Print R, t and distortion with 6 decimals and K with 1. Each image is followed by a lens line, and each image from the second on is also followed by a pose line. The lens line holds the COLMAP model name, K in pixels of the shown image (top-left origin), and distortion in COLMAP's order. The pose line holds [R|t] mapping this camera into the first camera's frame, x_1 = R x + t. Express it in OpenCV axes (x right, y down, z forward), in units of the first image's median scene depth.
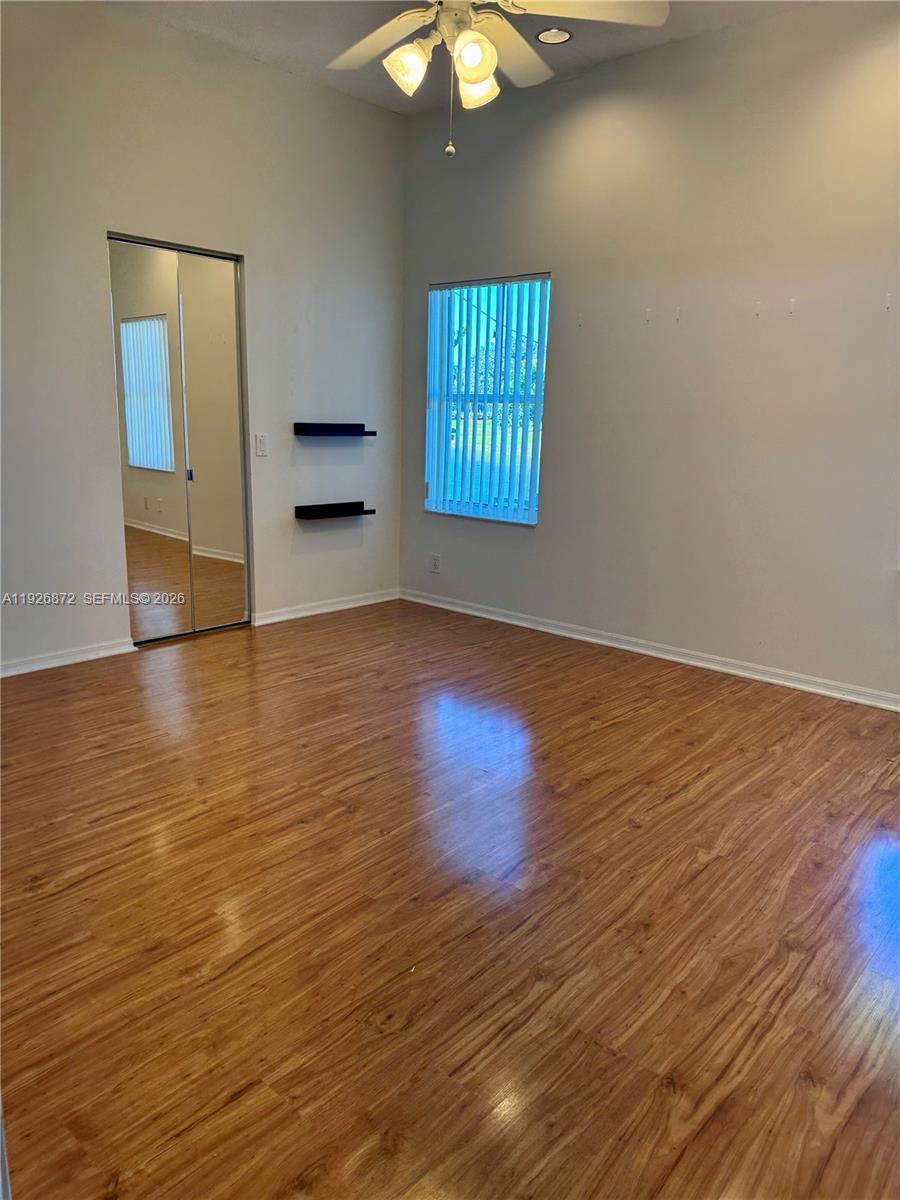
lens RADIAL K [[838.7, 0, 450.0], [0, 838.7, 600.0], [0, 0, 1]] dist [0.087693, -0.122145]
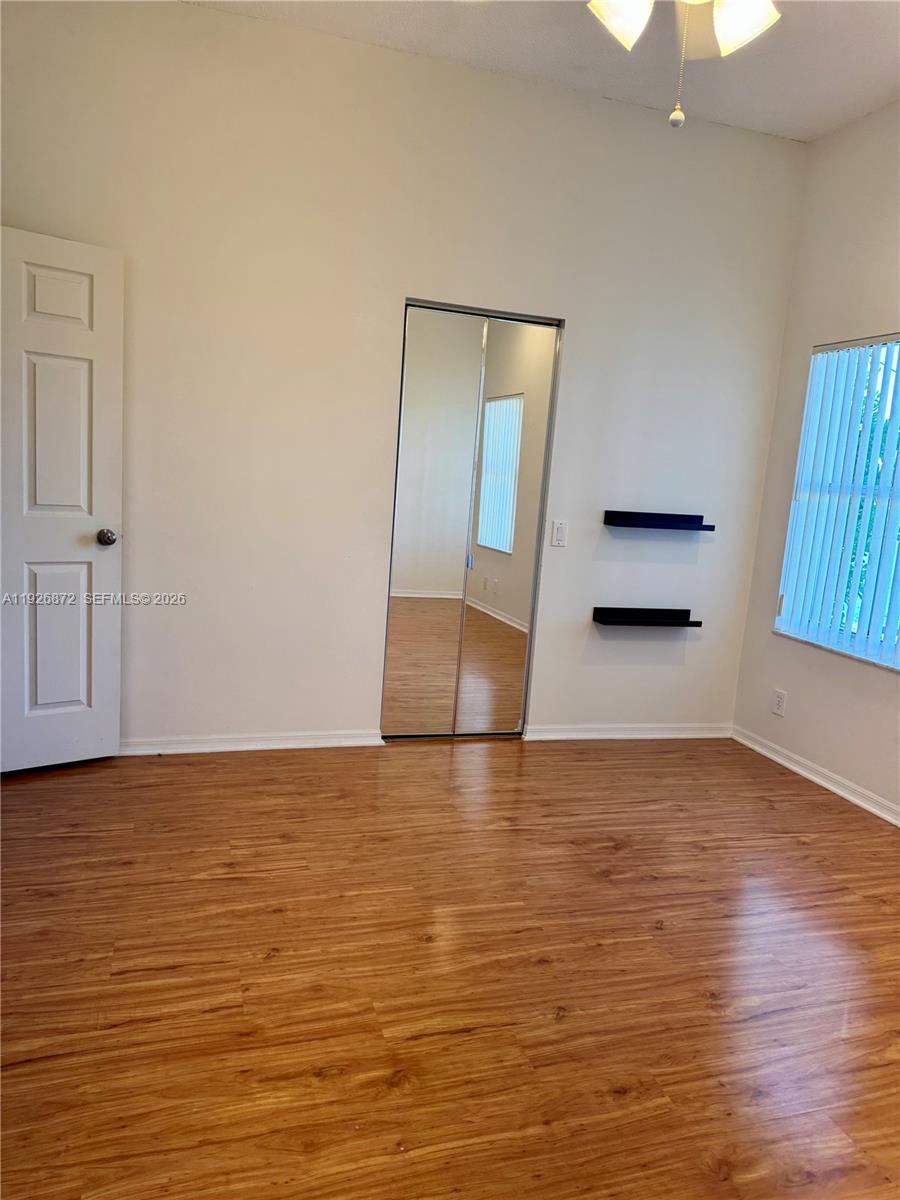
lens RADIAL K [[838.7, 0, 450.0], [0, 838.7, 600.0], [0, 0, 1]] dist [0.087693, -0.122145]
pose [[0.852592, 0.114341, -0.509915, 0.135457], [-0.160889, 0.985807, -0.047959, -0.062632], [0.497194, 0.122929, 0.858887, 0.237553]]
